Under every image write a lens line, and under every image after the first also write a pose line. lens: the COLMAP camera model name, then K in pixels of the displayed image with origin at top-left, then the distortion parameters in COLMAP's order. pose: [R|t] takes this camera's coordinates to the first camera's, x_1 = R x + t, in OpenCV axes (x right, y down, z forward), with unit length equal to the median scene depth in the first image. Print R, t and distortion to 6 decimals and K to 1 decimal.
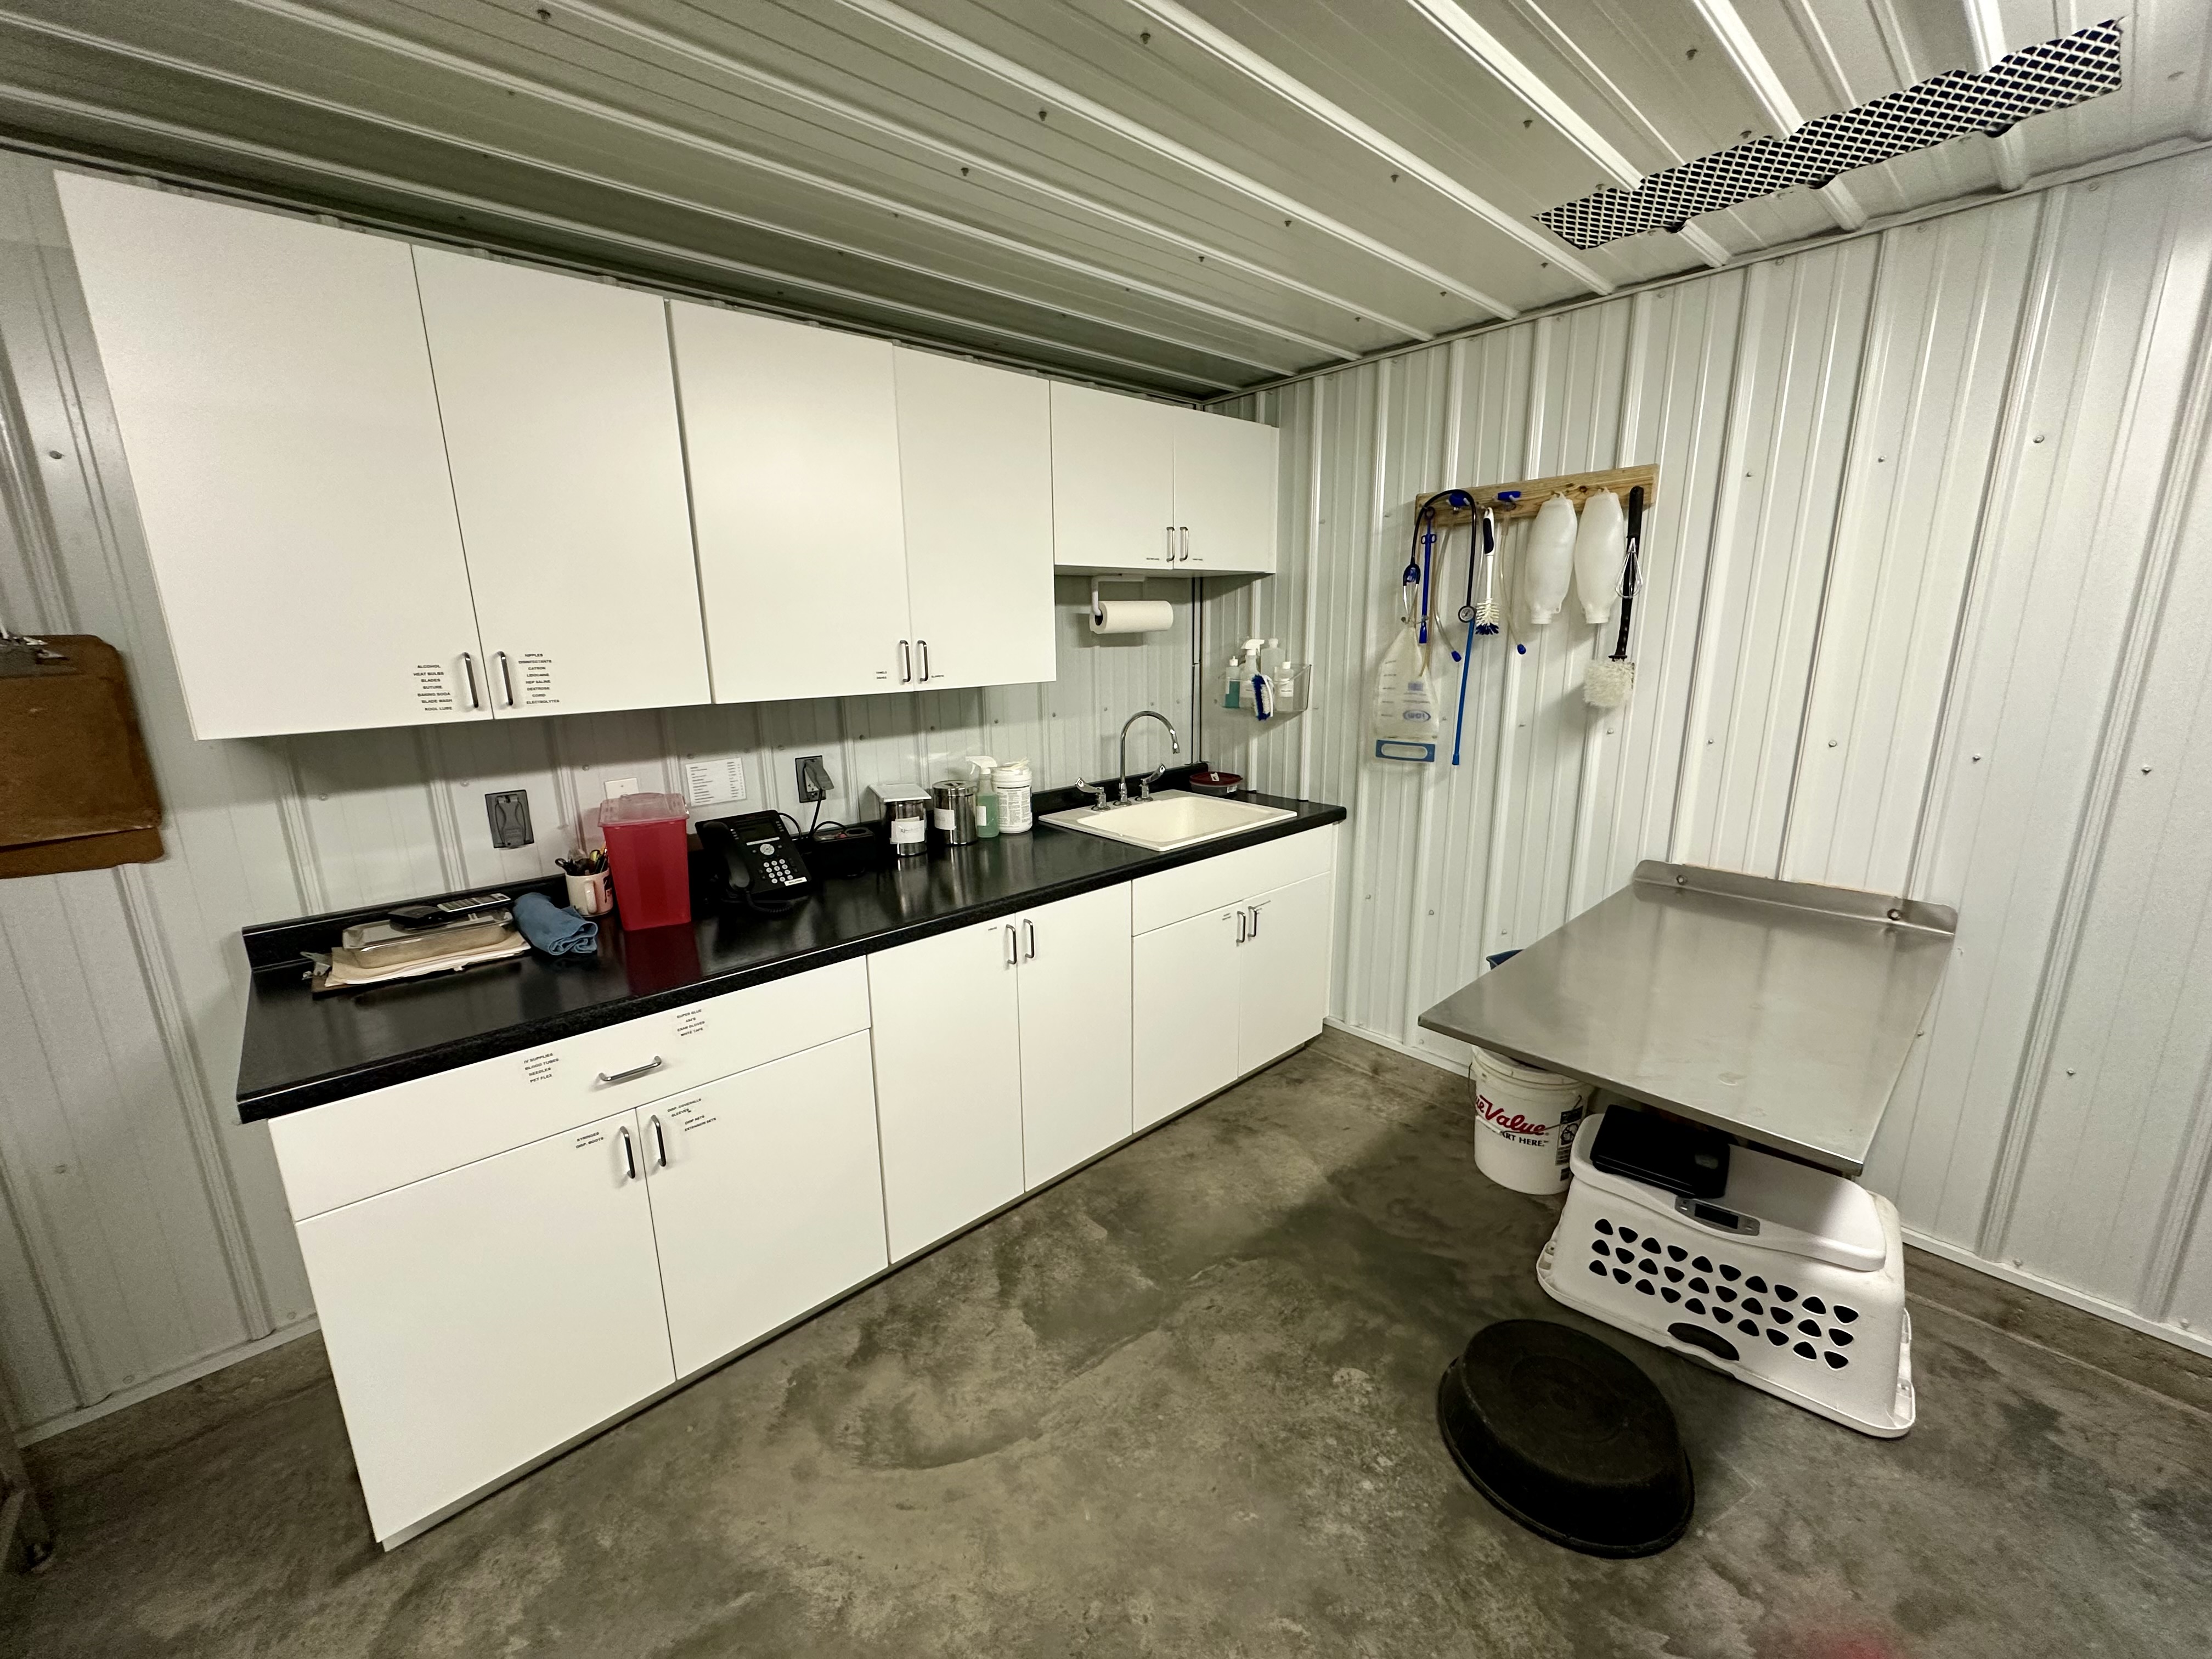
lens RADIAL K [[879.2, 0, 1106.9], [0, 879.2, 832.5], [0, 0, 1]] dist [-0.000271, 0.000321]
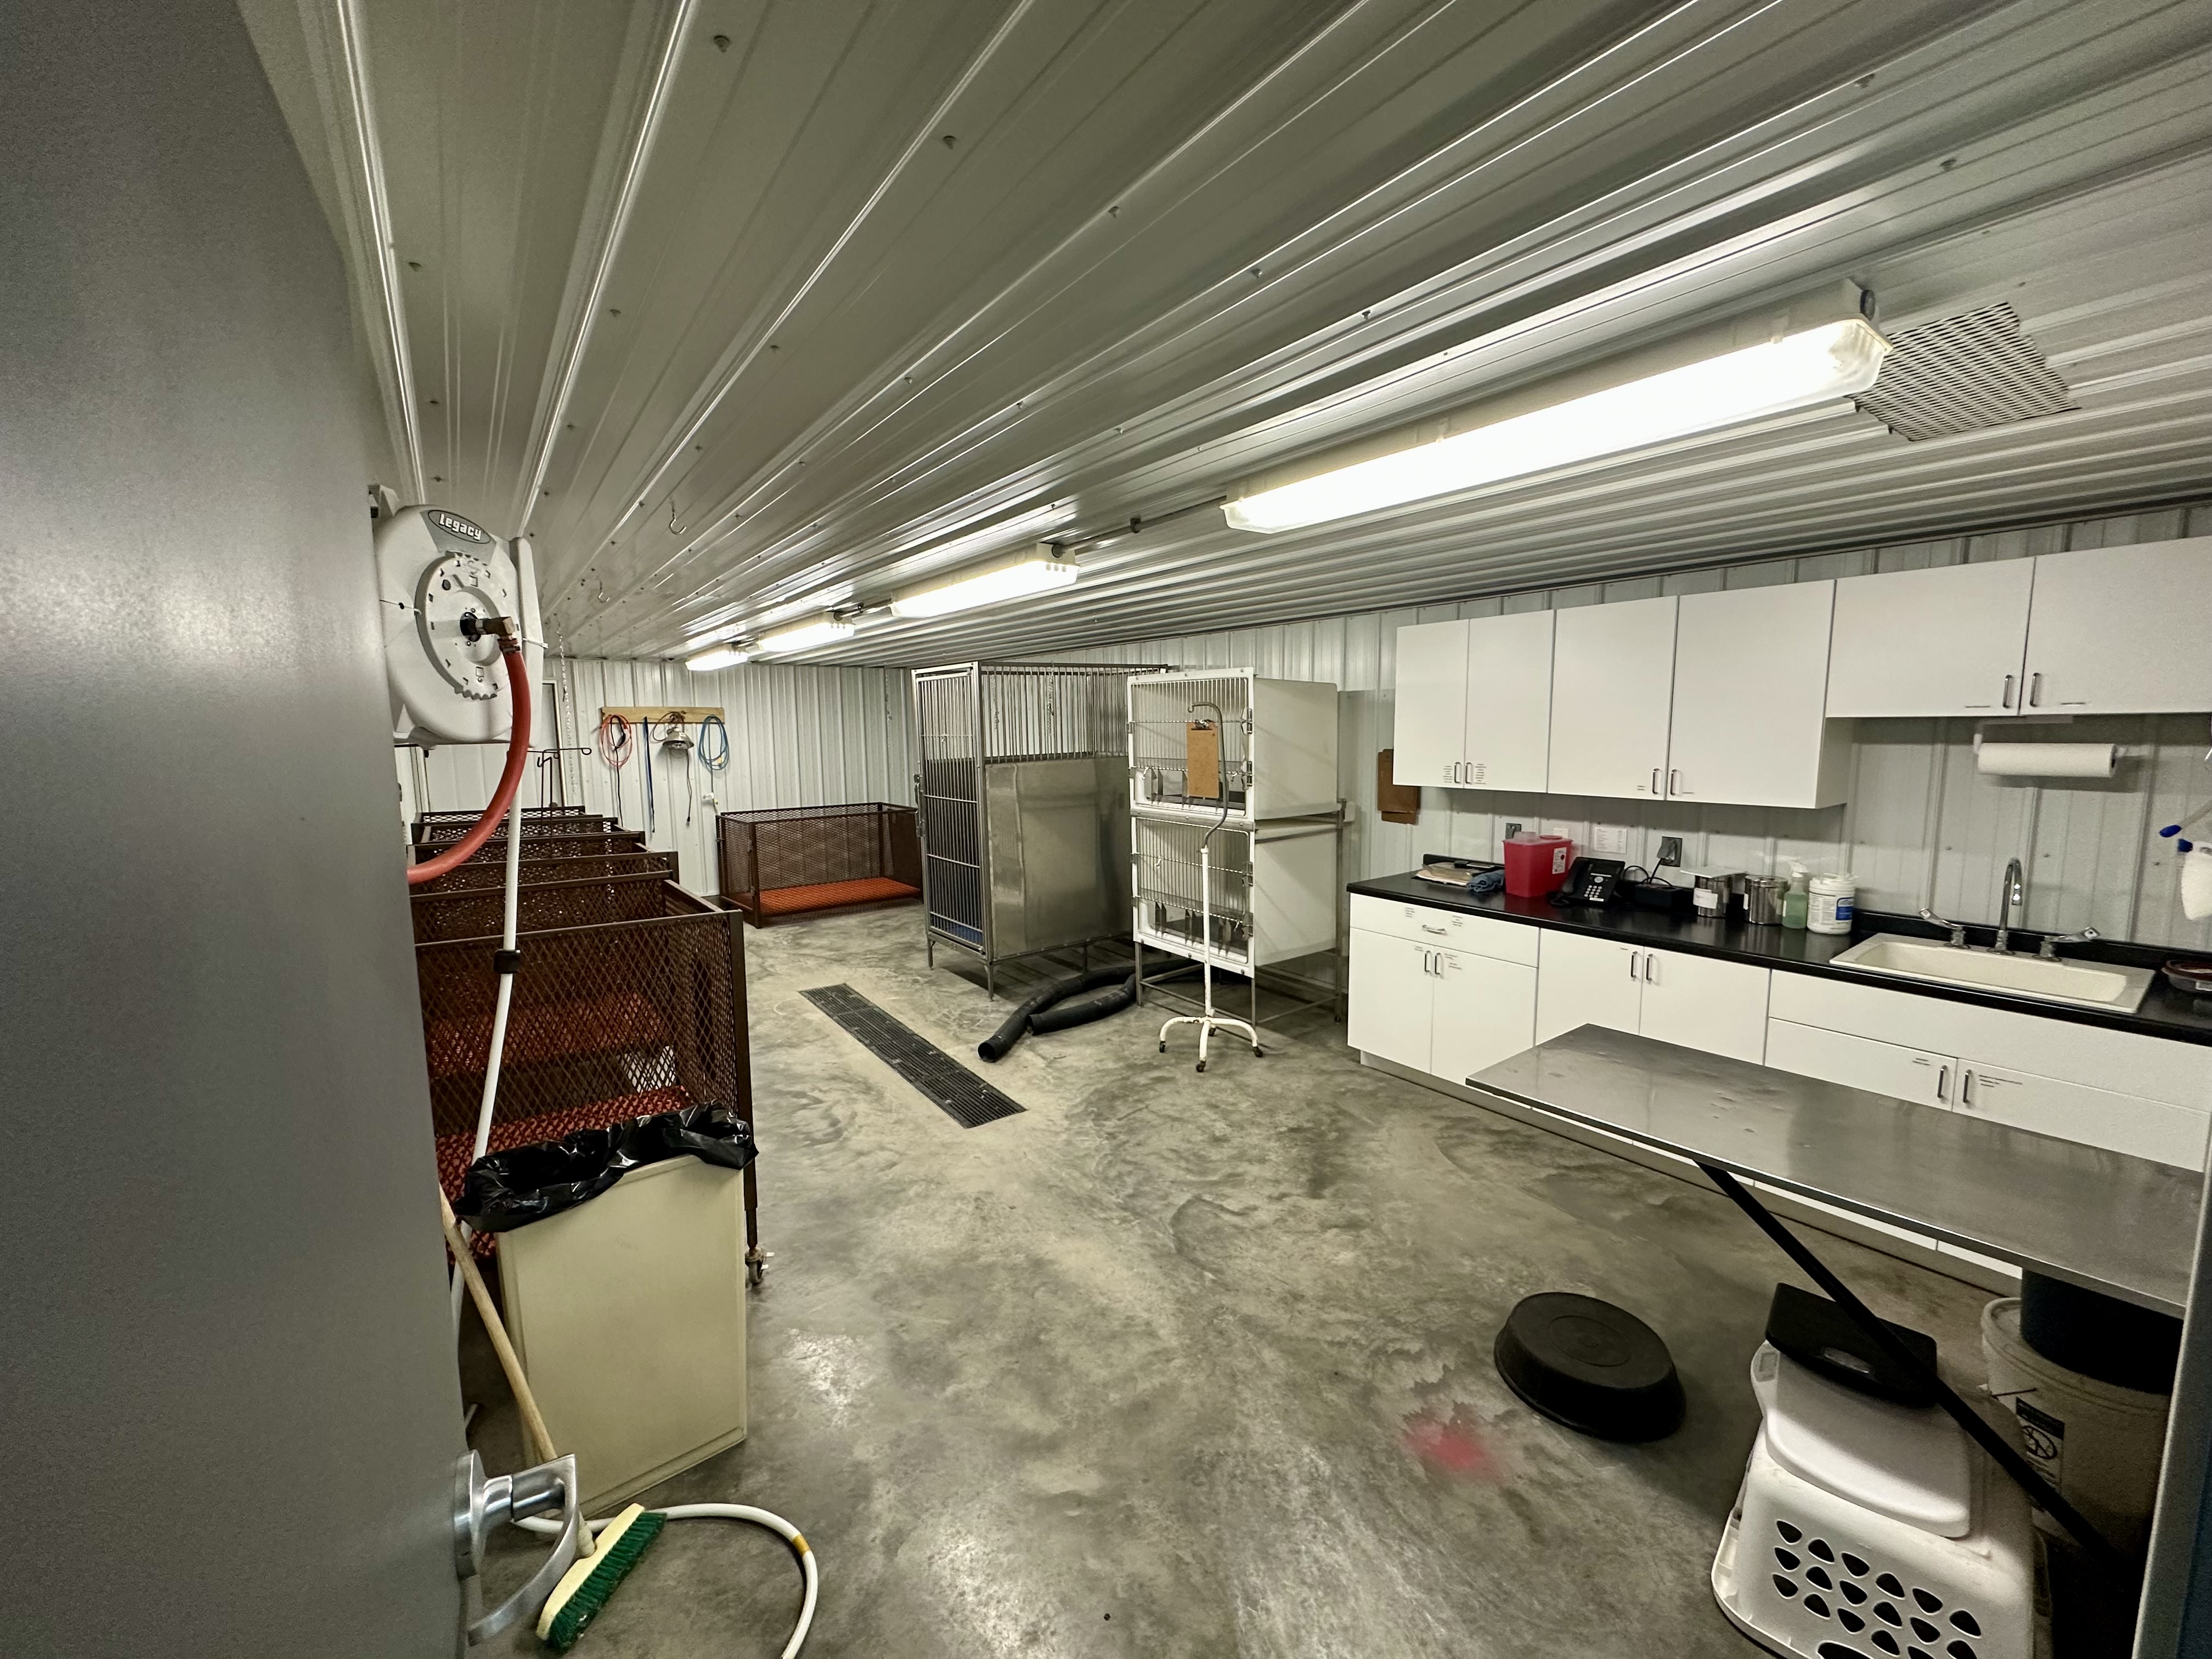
lens RADIAL K [[879.2, 0, 1098.3], [0, 879.2, 829.7], [0, 0, 1]] dist [-0.000271, 0.000321]
pose [[-0.110605, 0.131126, -0.985176, 1.306656], [-0.220675, 0.963275, 0.152986, -0.113161], [0.969056, 0.234325, -0.077606, 0.130972]]
